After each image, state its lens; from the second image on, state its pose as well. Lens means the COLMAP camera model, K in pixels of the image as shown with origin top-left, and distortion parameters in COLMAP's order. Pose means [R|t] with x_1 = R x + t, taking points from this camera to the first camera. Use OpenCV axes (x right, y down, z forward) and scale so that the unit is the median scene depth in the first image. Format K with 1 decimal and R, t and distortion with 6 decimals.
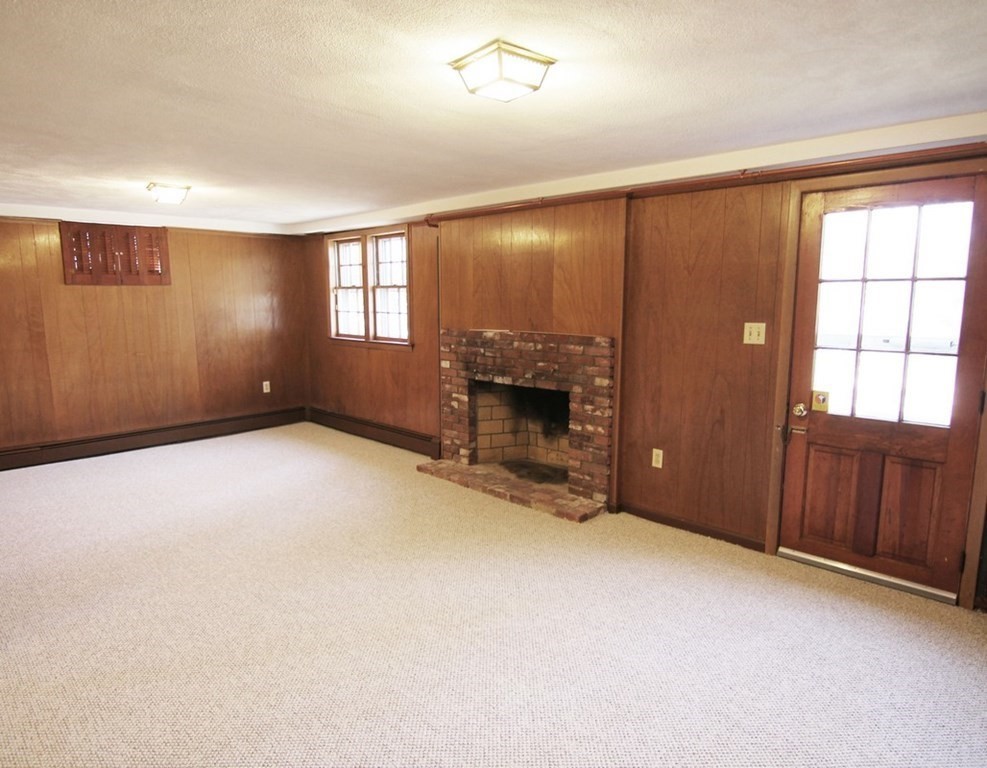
lens RADIAL K [[597.5, 0, 495.7], [0, 597.5, 382.8], [0, 0, 1]] dist [-0.004547, -0.013954]
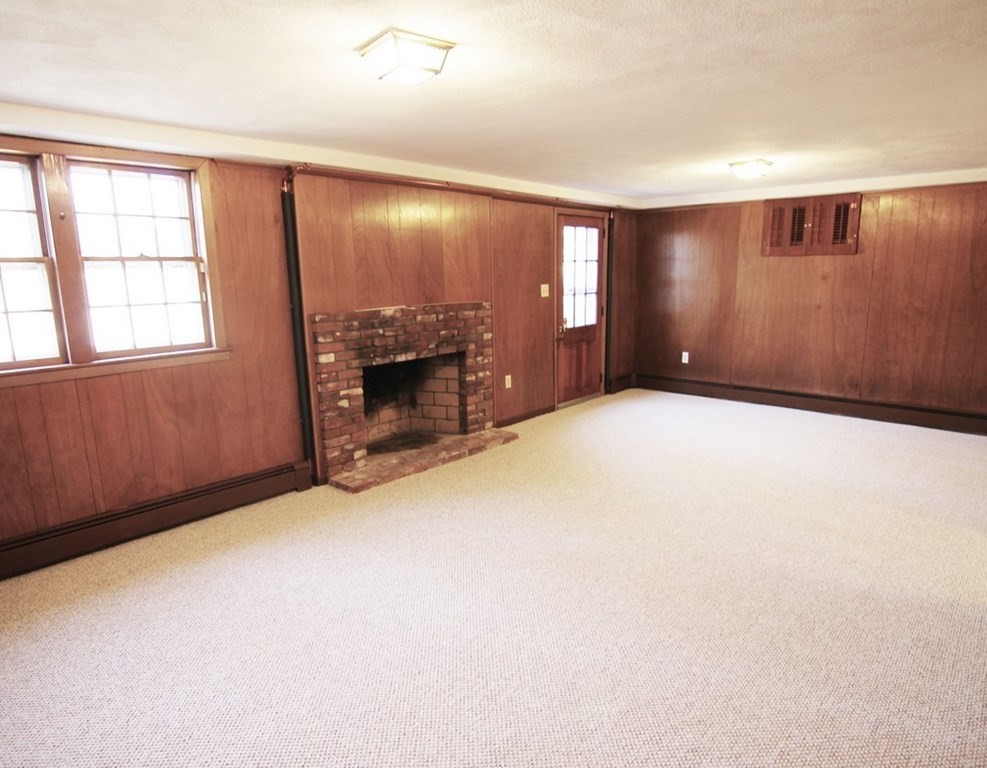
lens RADIAL K [[597.5, 0, 495.9], [0, 597.5, 386.1], [0, 0, 1]] dist [-0.004547, -0.013954]
pose [[-0.039977, -0.190144, 0.980942, -0.999635], [0.156326, 0.968447, 0.194092, -0.129925], [-0.986896, 0.161106, -0.008991, 0.897733]]
